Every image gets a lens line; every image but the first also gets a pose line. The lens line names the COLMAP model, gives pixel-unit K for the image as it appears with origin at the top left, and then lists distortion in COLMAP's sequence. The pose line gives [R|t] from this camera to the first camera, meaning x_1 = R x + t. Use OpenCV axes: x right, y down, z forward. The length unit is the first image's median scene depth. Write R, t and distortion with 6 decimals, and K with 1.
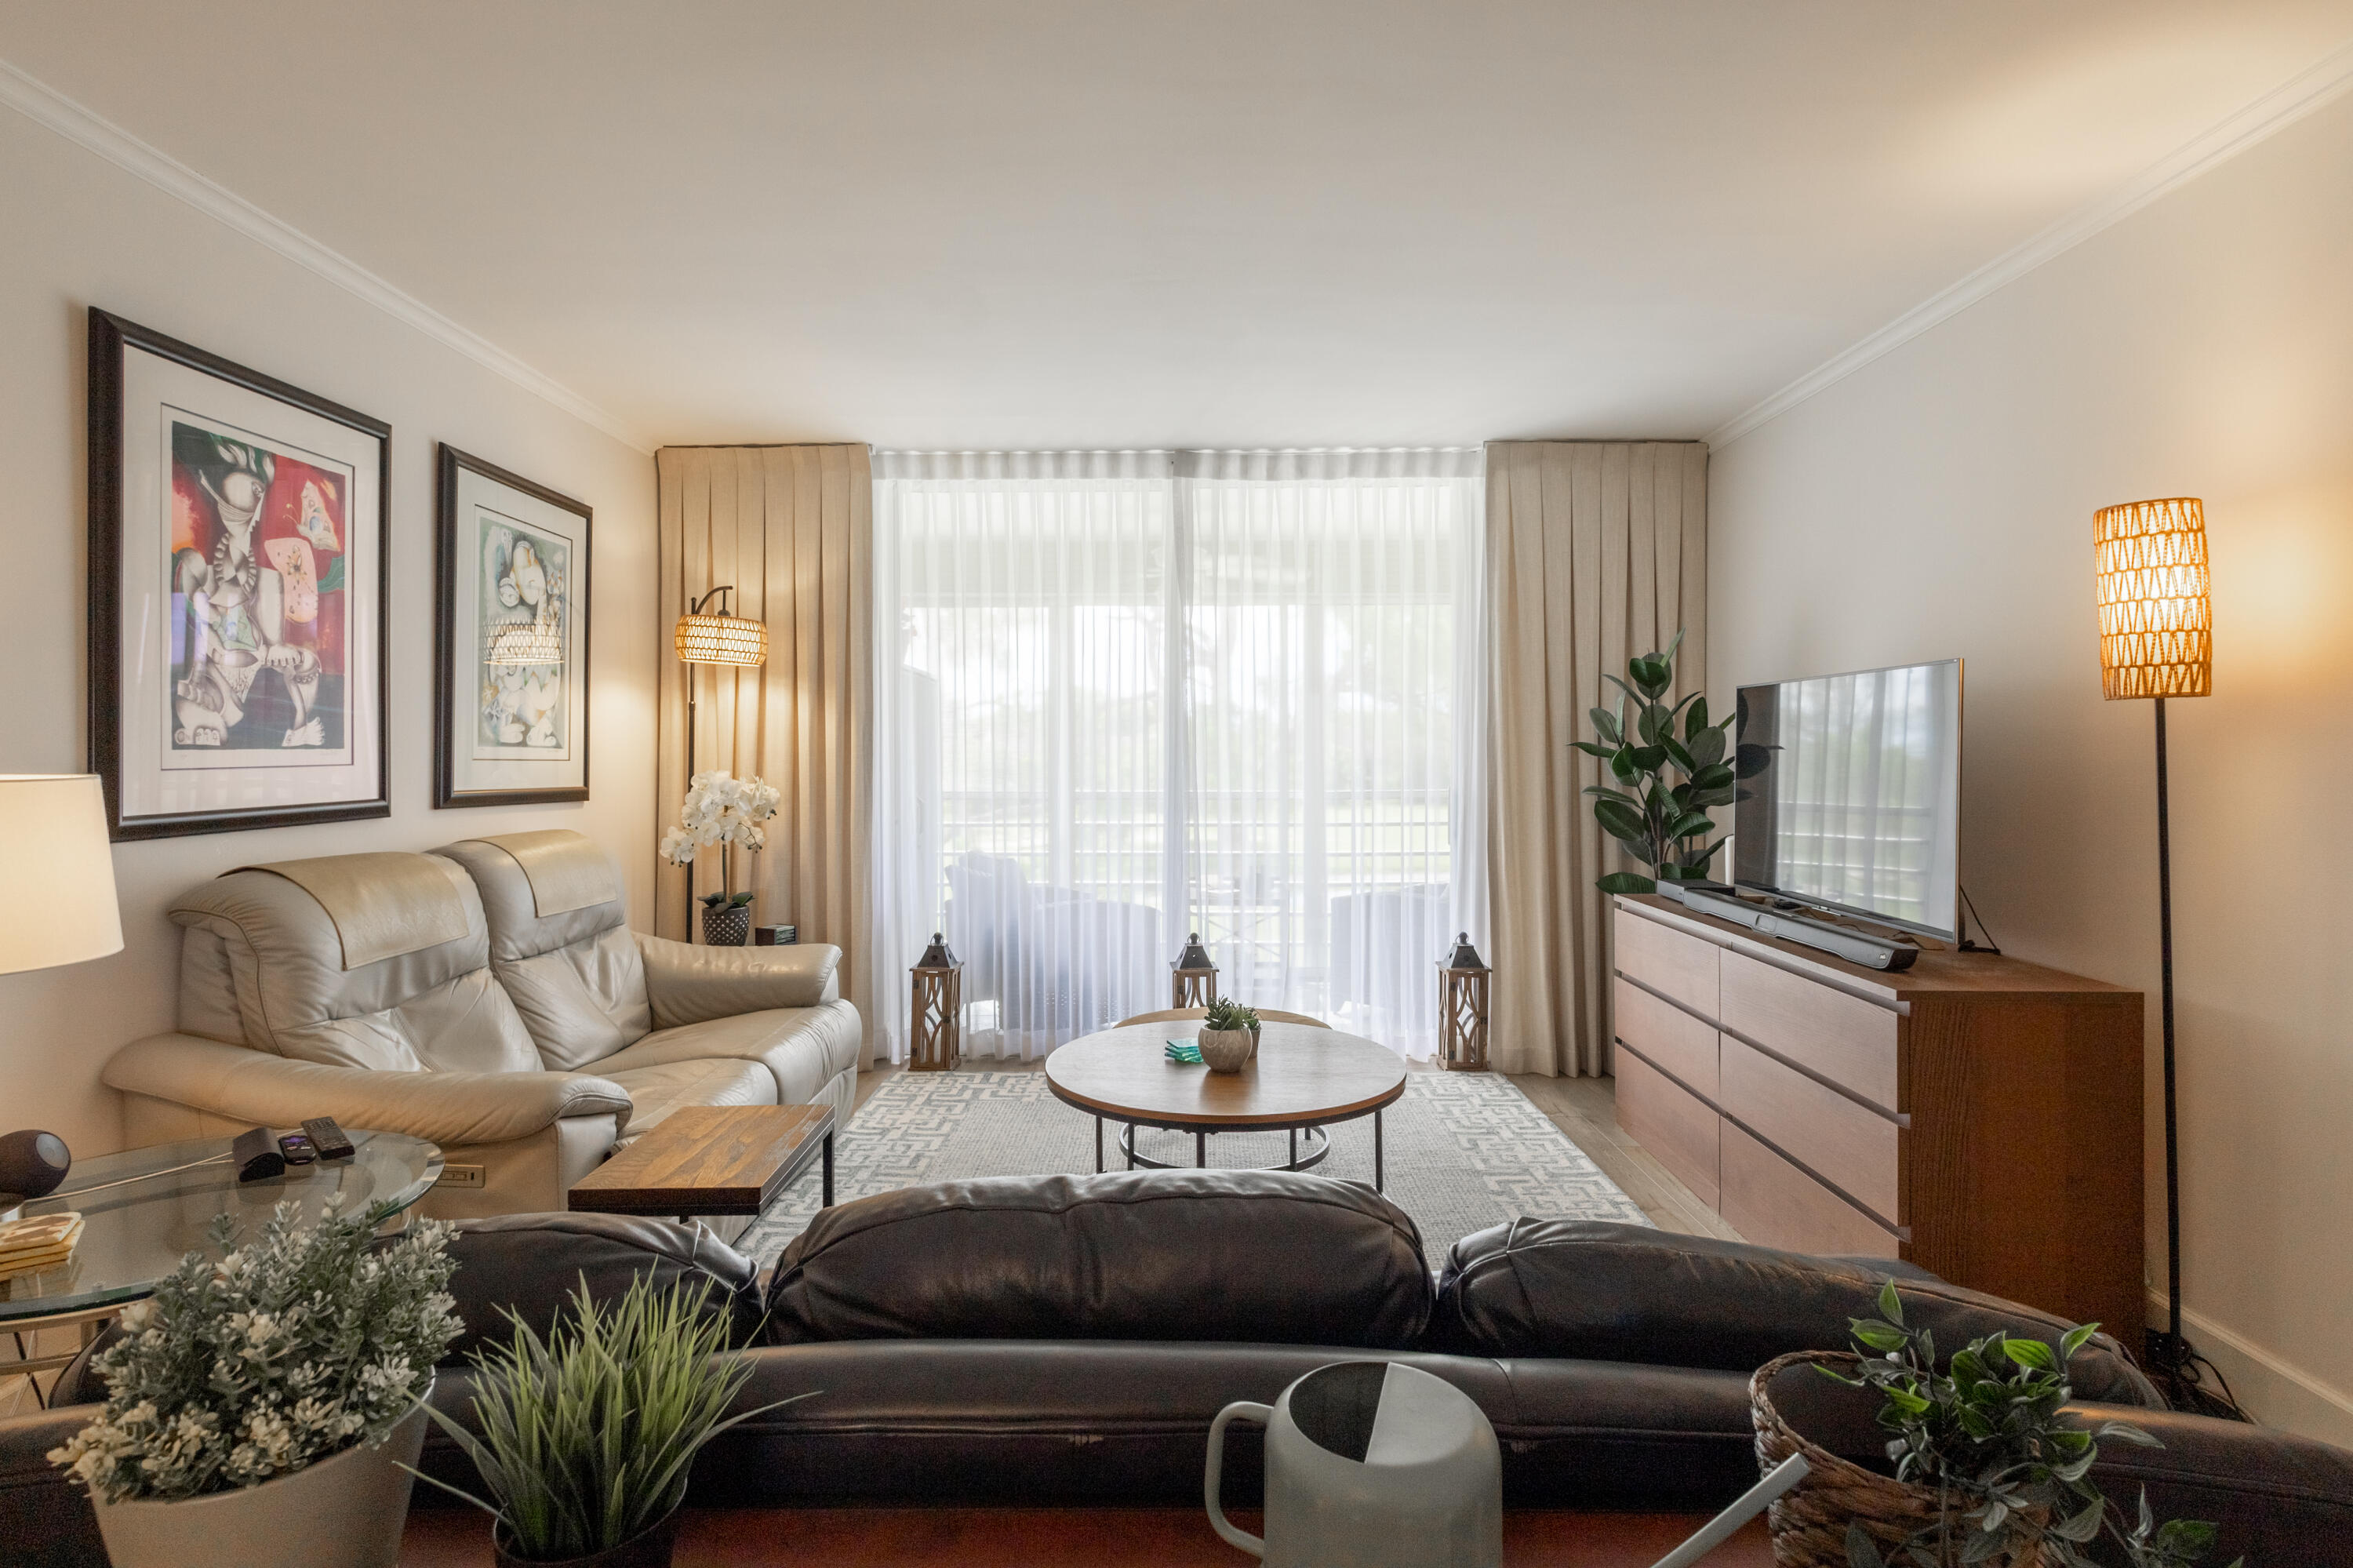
lens RADIAL K [[1191.1, 0, 1169.6], [0, 1191.1, 745.8], [0, 0, 1]] dist [0.028271, 0.000984]
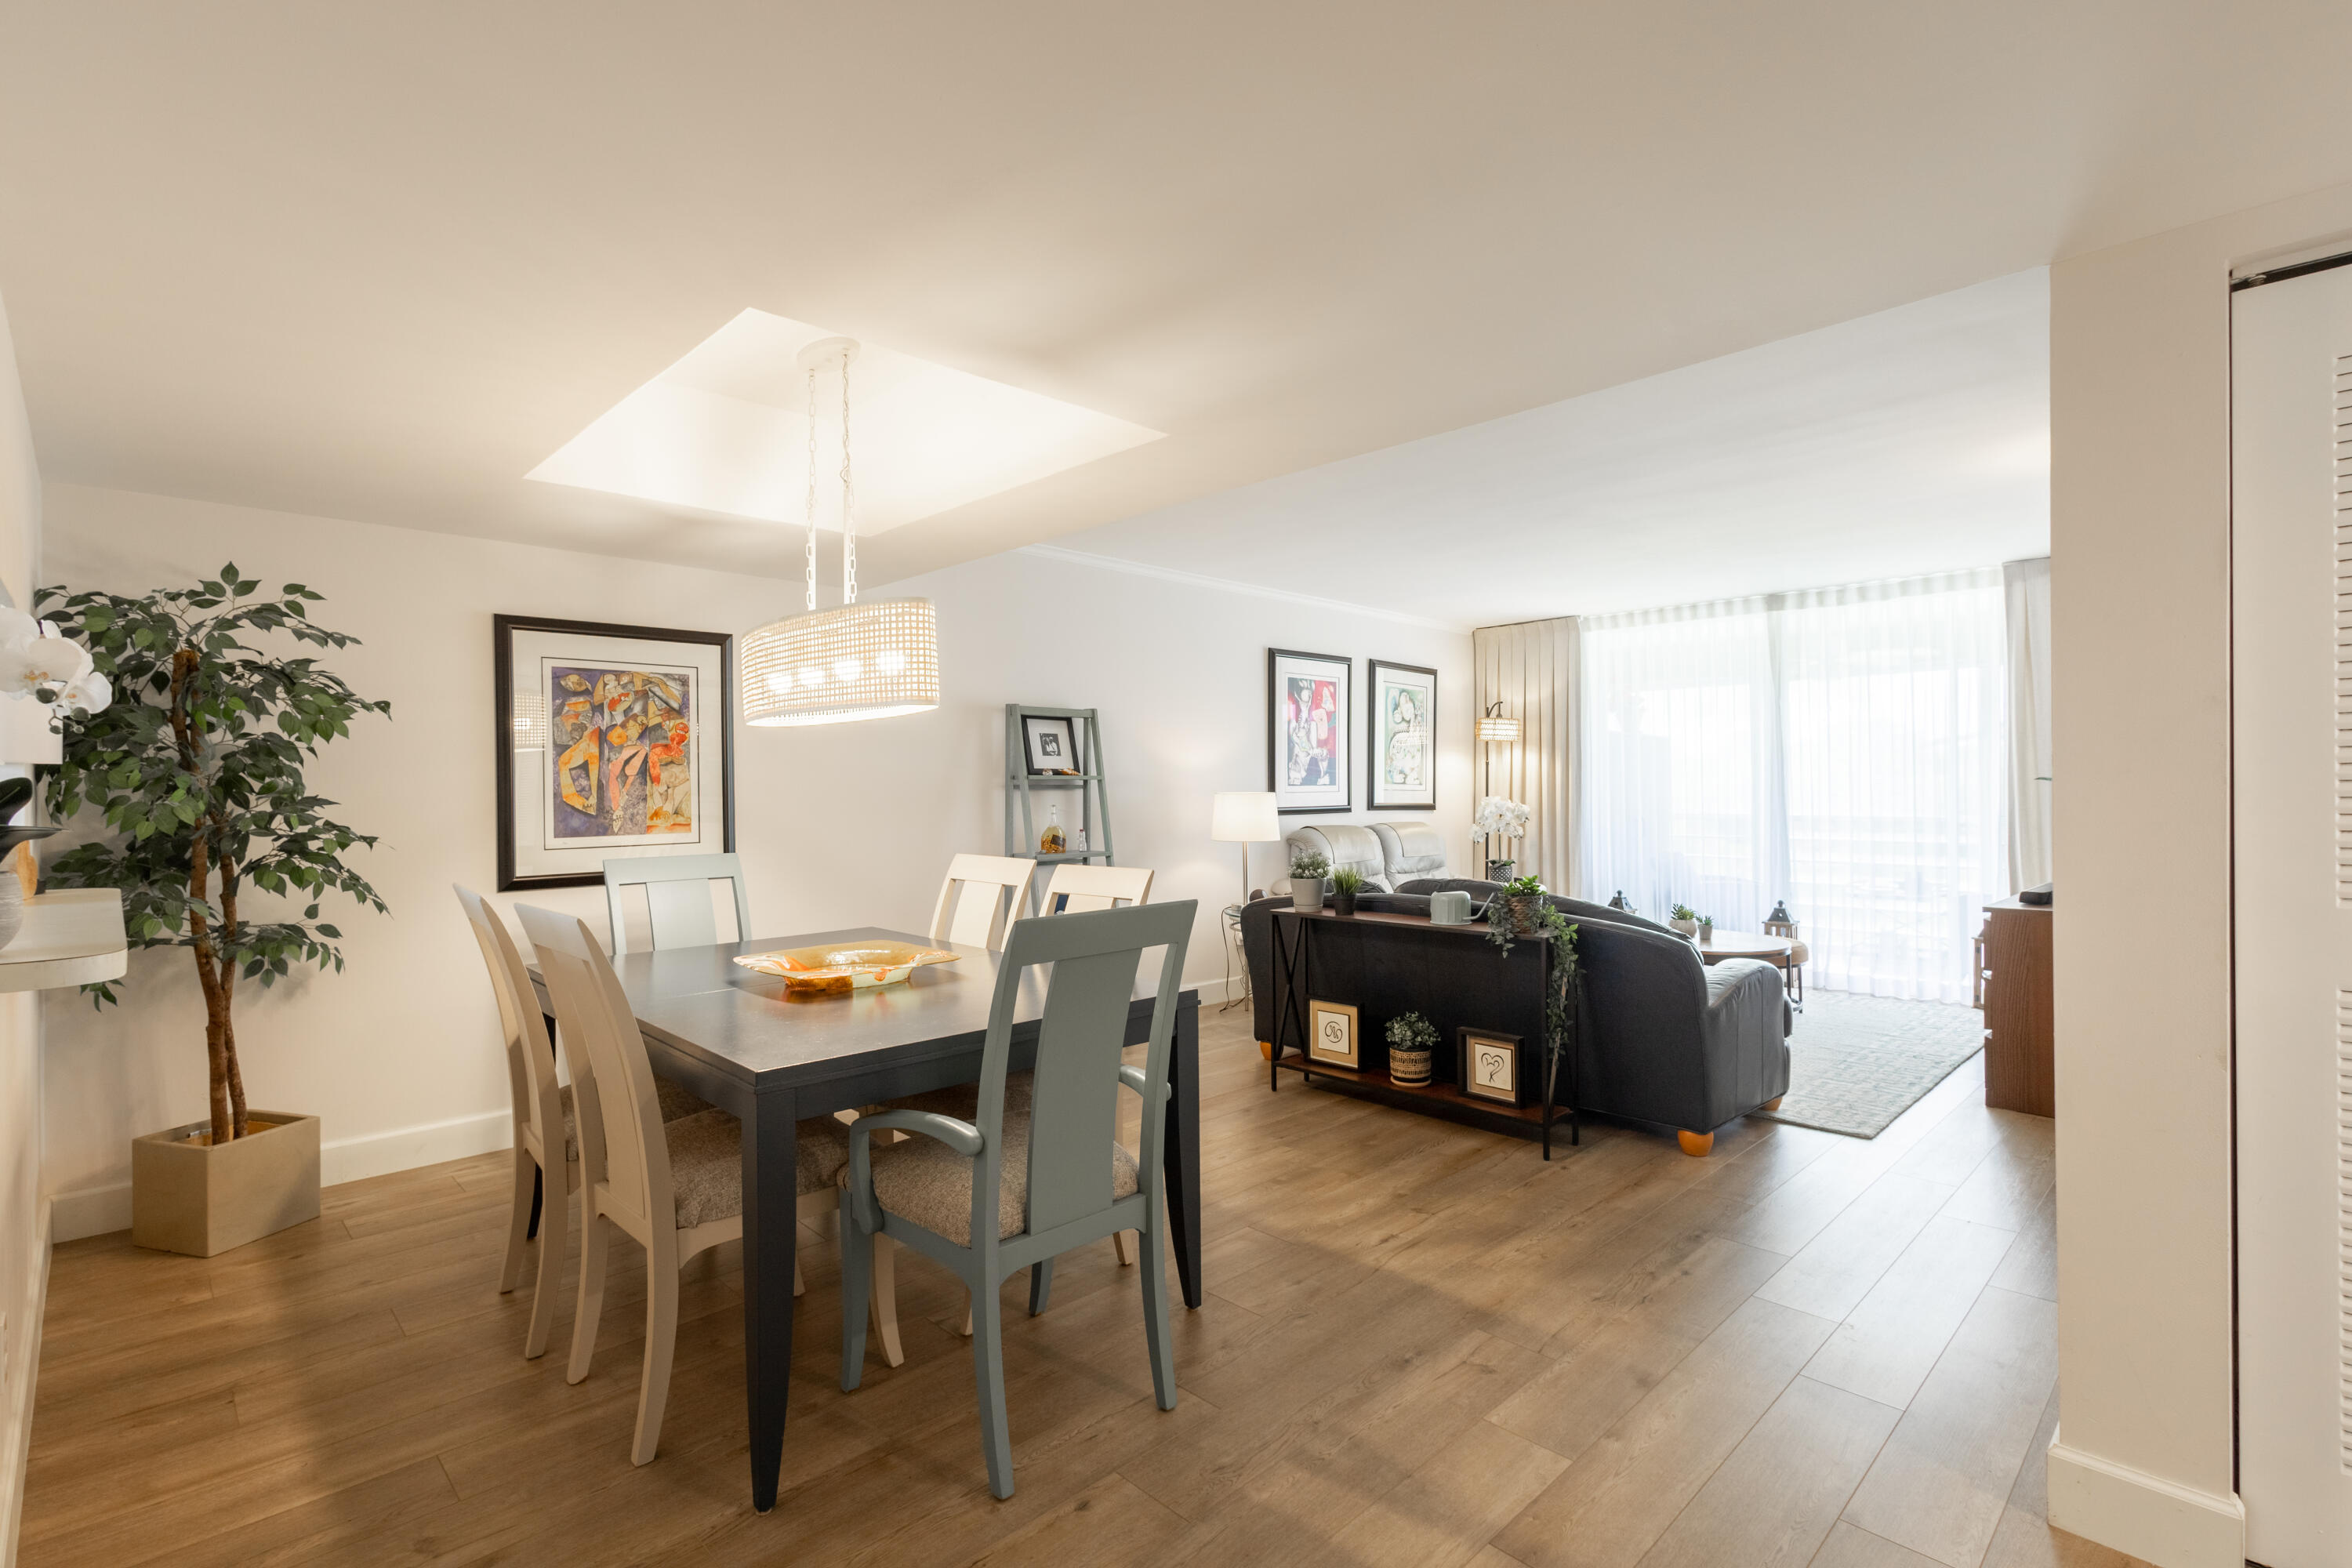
lens RADIAL K [[1113.5, 0, 1176.0], [0, 1113.5, 784.0], [0, 0, 1]] dist [-0.000423, -0.000118]
pose [[0.713167, -0.005001, -0.700976, 0.623306], [0.006652, 0.999978, -0.000366, -0.001921], [0.700963, -0.004403, 0.713184, -0.791564]]
